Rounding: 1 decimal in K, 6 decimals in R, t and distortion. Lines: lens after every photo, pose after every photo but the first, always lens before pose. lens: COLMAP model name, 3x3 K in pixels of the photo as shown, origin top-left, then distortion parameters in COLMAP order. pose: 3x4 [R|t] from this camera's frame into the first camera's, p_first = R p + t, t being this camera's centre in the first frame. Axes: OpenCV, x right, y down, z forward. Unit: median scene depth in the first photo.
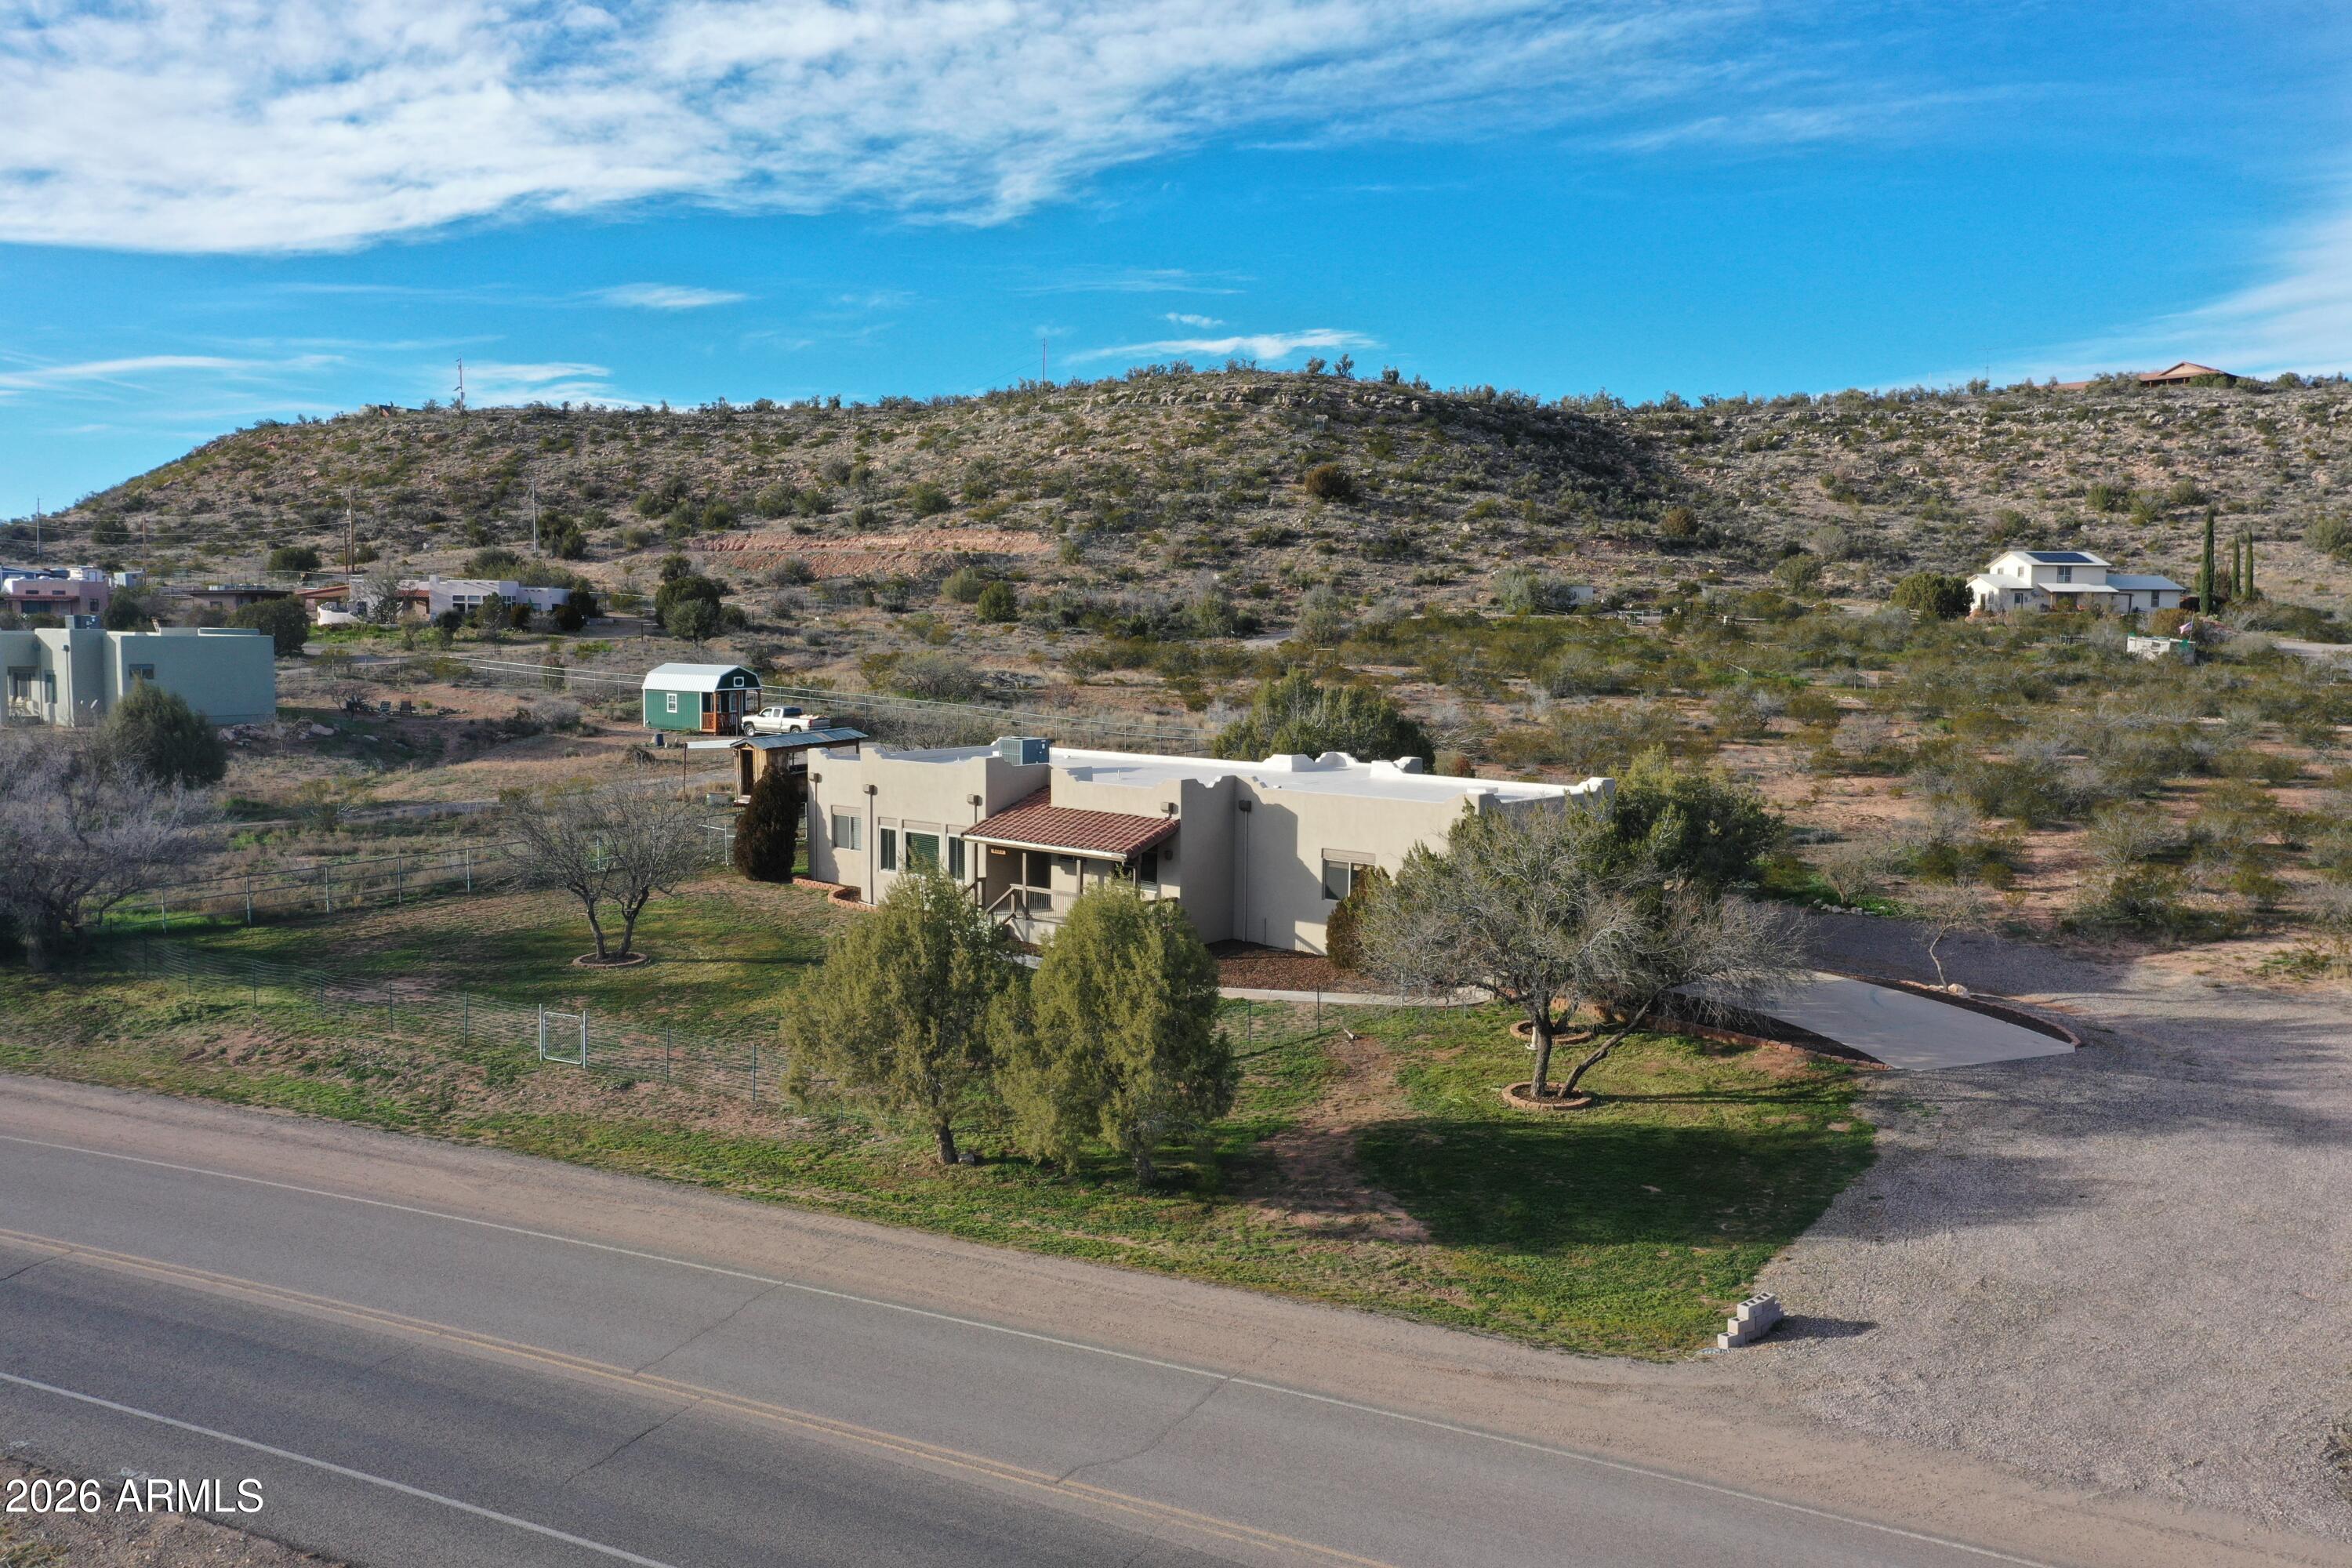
lens RADIAL K [[1871.4, 0, 1176.0], [0, 1871.4, 784.0], [0, 0, 1]] dist [0.007934, 0.008066]
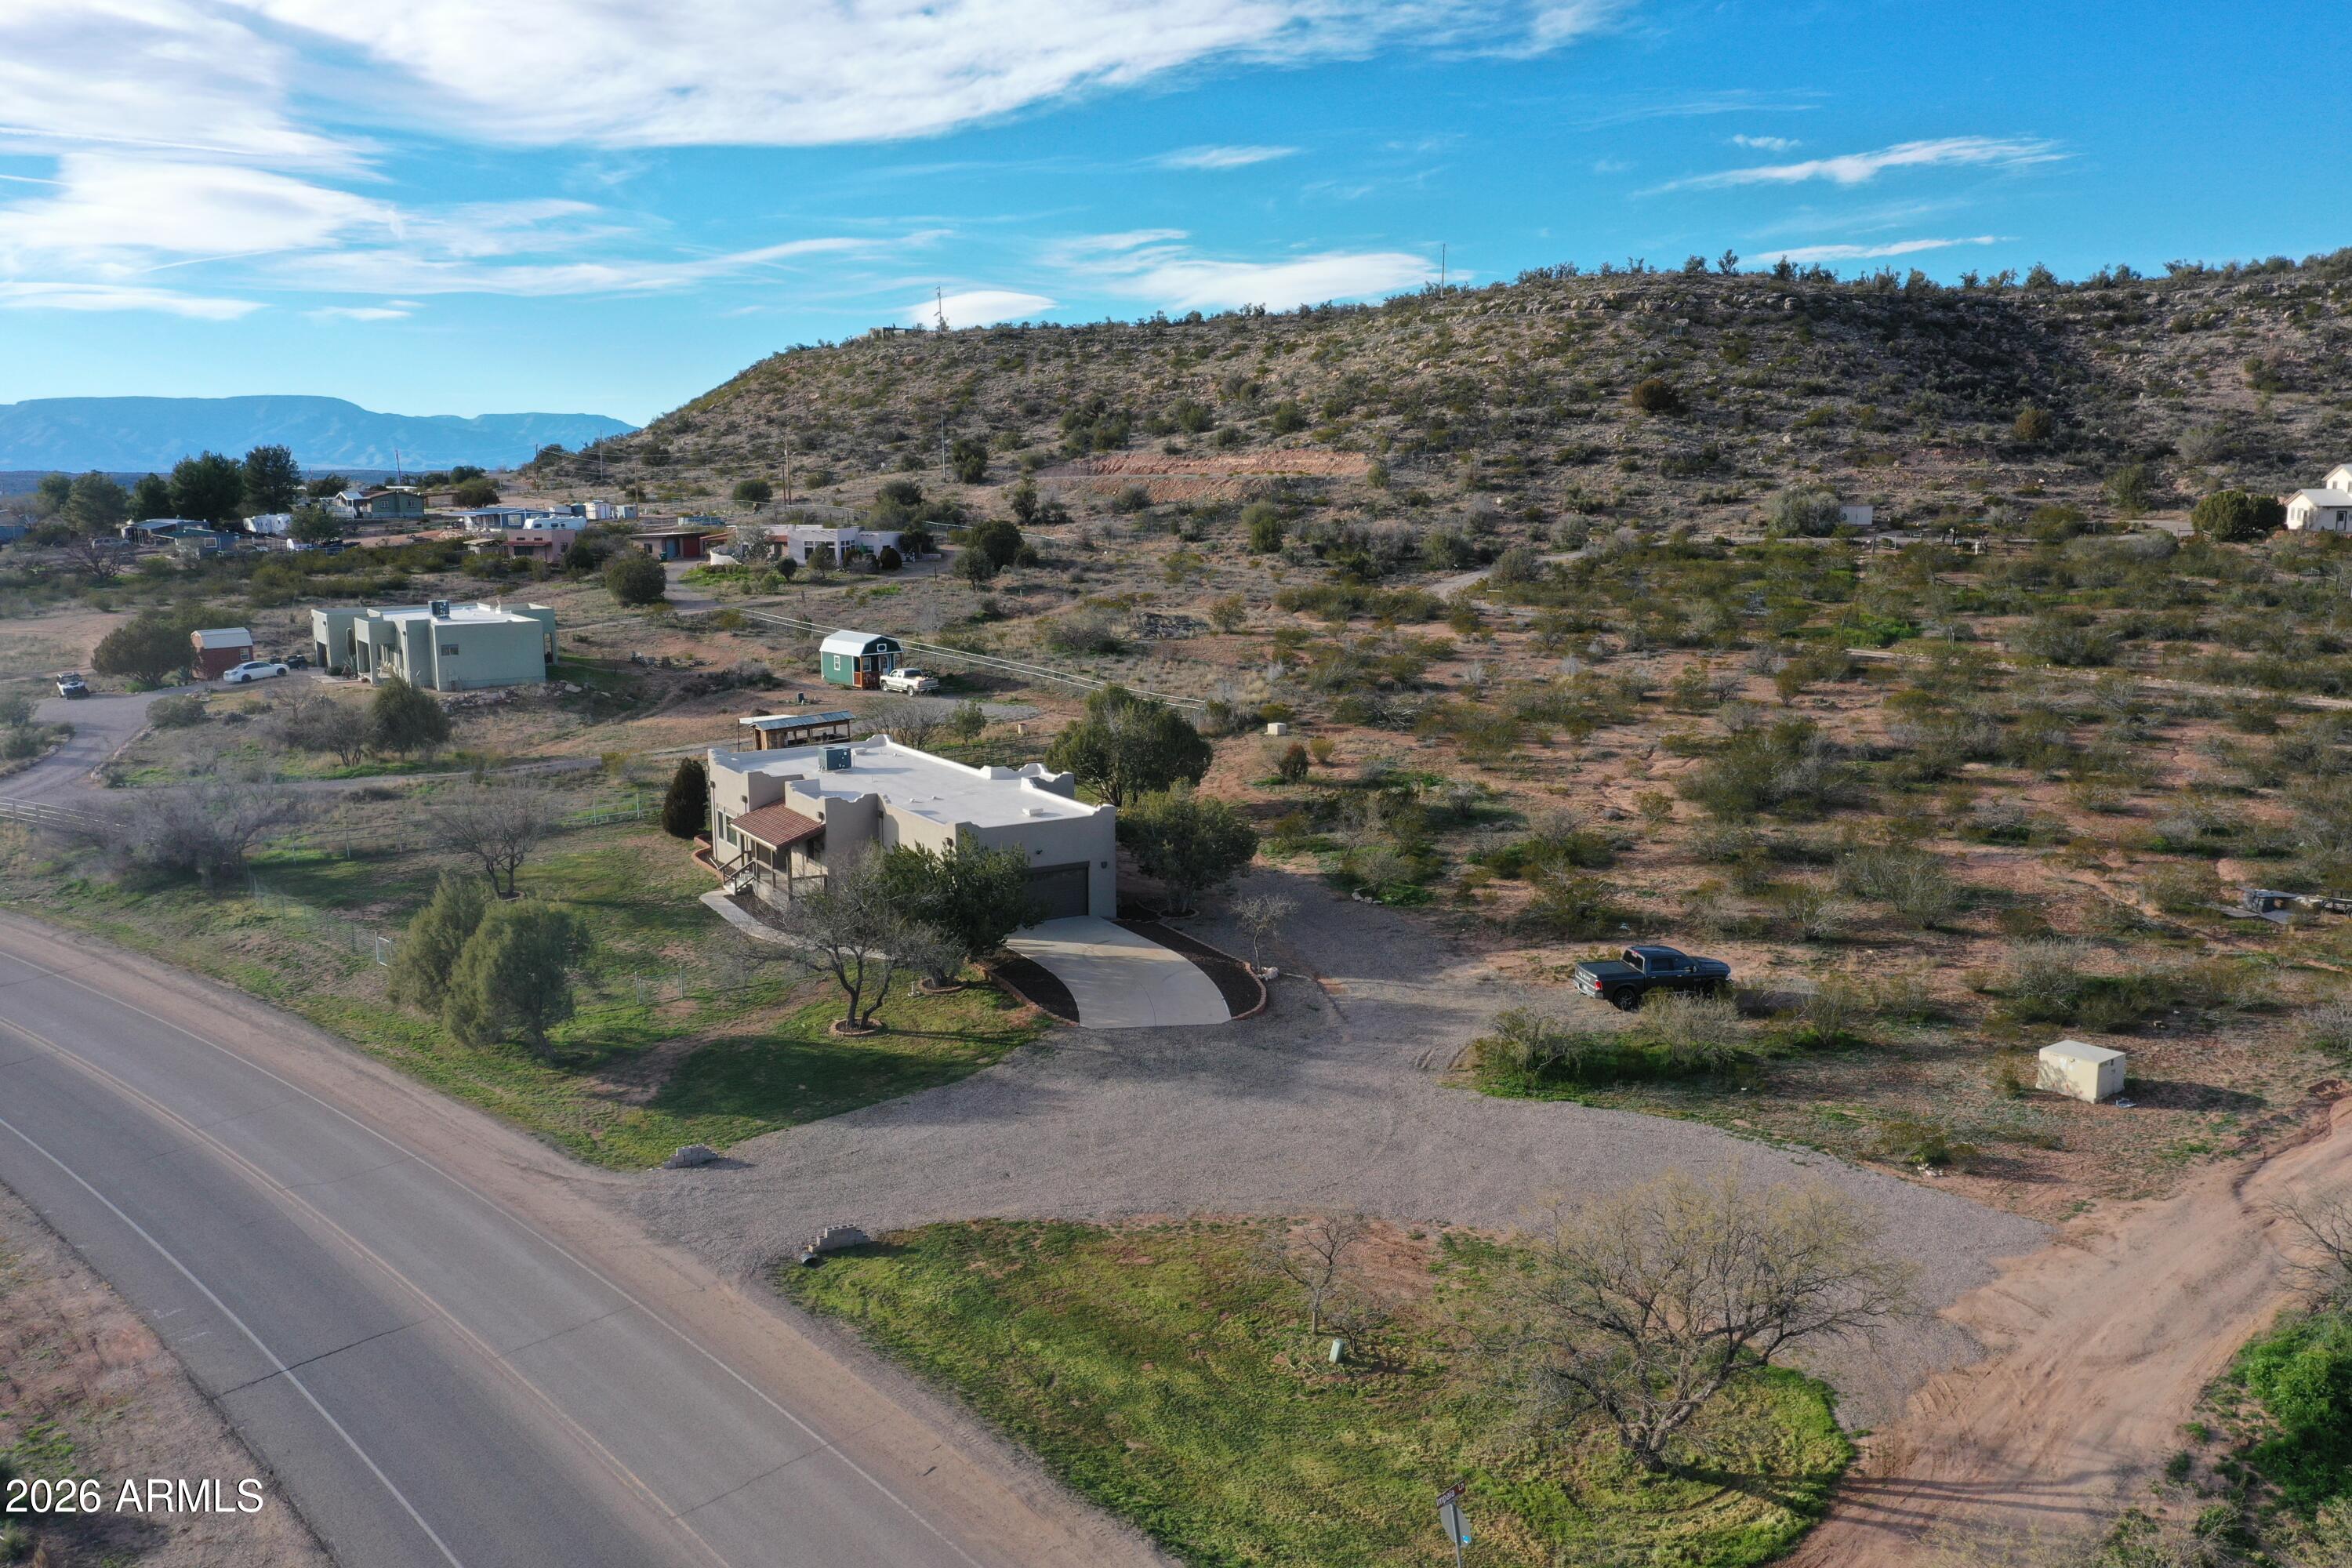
lens RADIAL K [[1871.4, 0, 1176.0], [0, 1871.4, 784.0], [0, 0, 1]] dist [0.007934, 0.008066]
pose [[0.952266, 0.034963, -0.303262, 0.129161], [-0.010906, 0.996682, 0.080660, -0.024473], [0.305076, -0.073503, 0.949487, -0.062254]]
